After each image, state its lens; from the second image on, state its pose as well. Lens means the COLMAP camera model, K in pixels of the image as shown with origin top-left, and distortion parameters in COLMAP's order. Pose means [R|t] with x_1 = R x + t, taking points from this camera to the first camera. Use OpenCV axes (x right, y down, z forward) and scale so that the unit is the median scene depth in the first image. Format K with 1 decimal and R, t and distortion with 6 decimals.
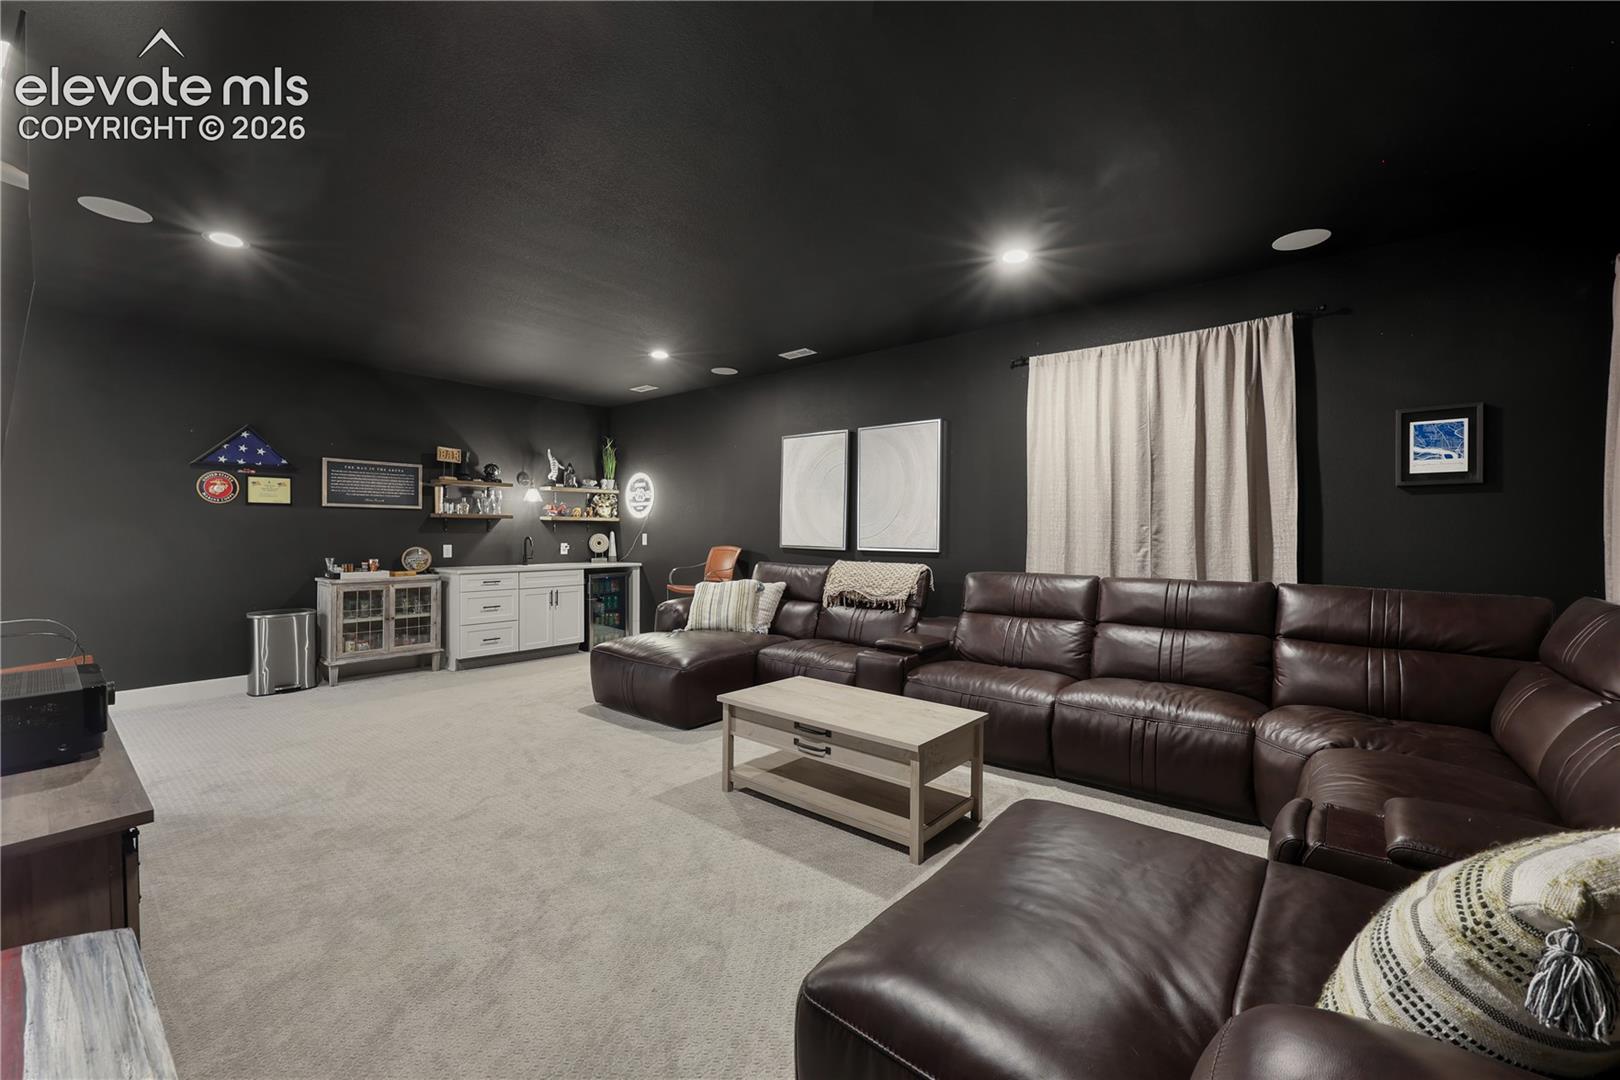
lens RADIAL K [[669.9, 0, 815.8], [0, 669.9, 531.5], [0, 0, 1]] dist [-0.000389, -0.000178]
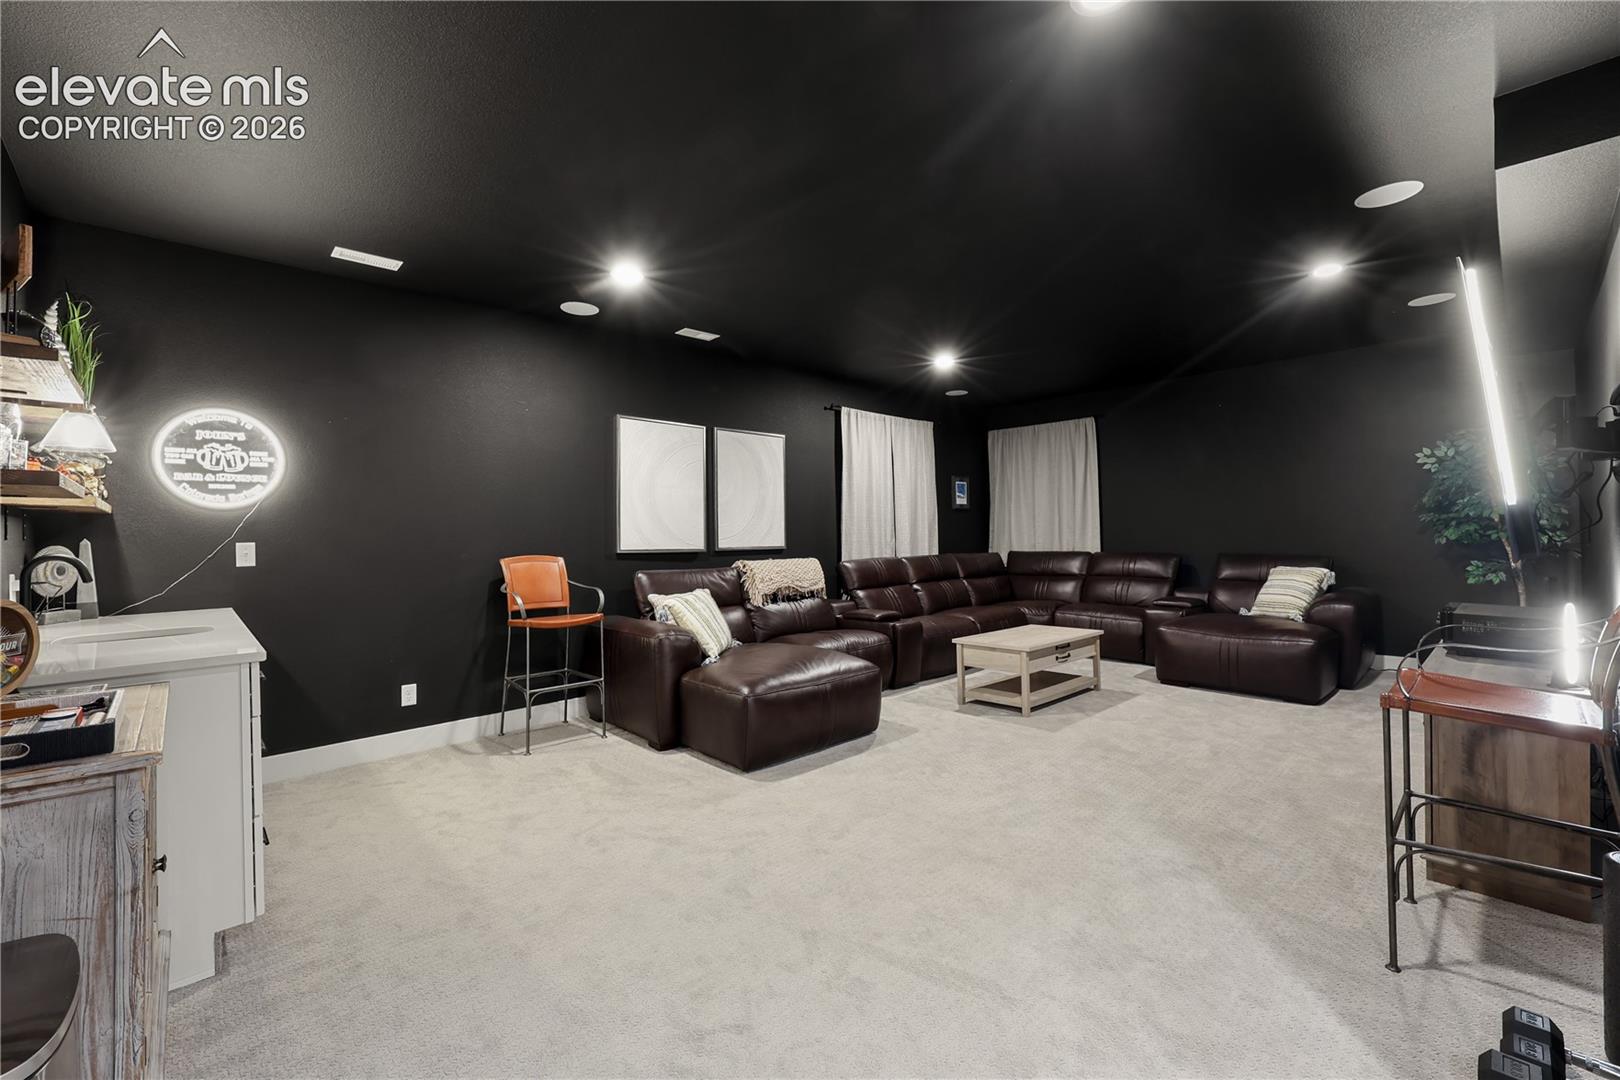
lens RADIAL K [[669.9, 0, 814.7], [0, 669.9, 537.8], [0, 0, 1]] dist [-0.000389, -0.000178]
pose [[0.118877, -0.006109, 0.992890, -0.758604], [0.018578, 0.999820, 0.003927, 0.006127], [-0.992735, 0.017979, 0.118969, 0.627533]]
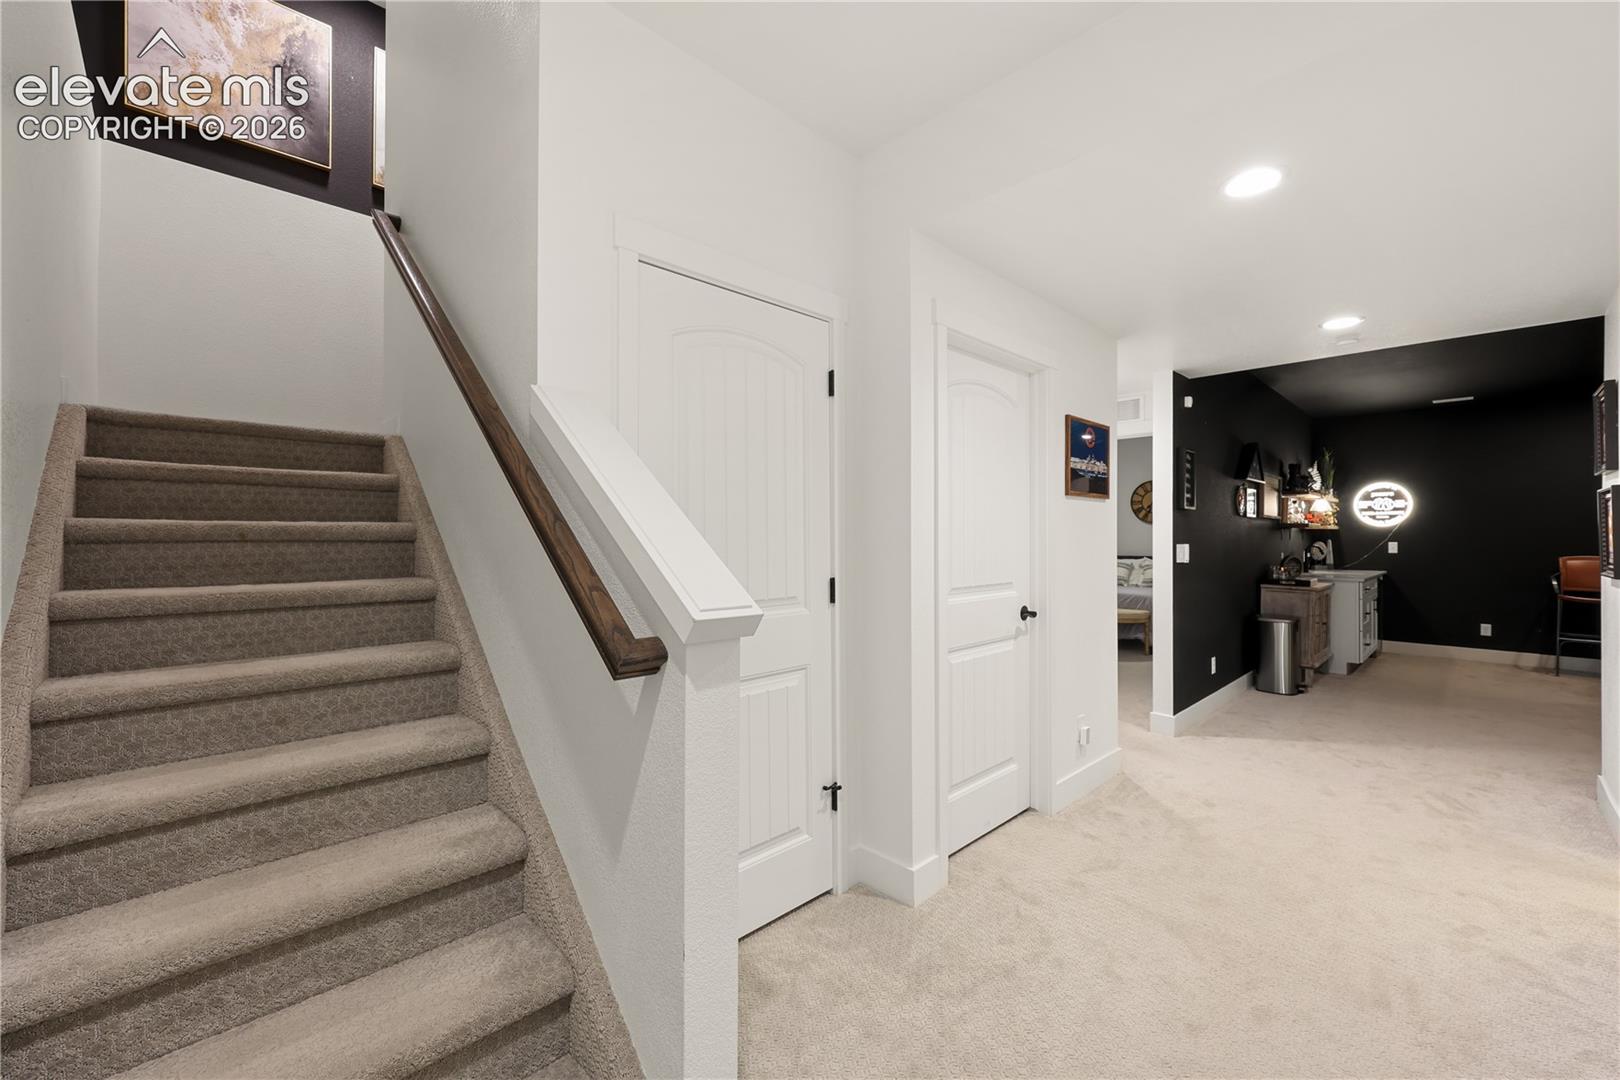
lens RADIAL K [[669.9, 0, 786.7], [0, 669.9, 526.6], [0, 0, 1]] dist [-0.000389, -0.000178]
pose [[0.993090, 0.002313, -0.117331, -1.191729], [-0.003488, 0.999946, -0.009807, -0.008203], [0.117302, 0.010149, 0.993044, -0.134556]]
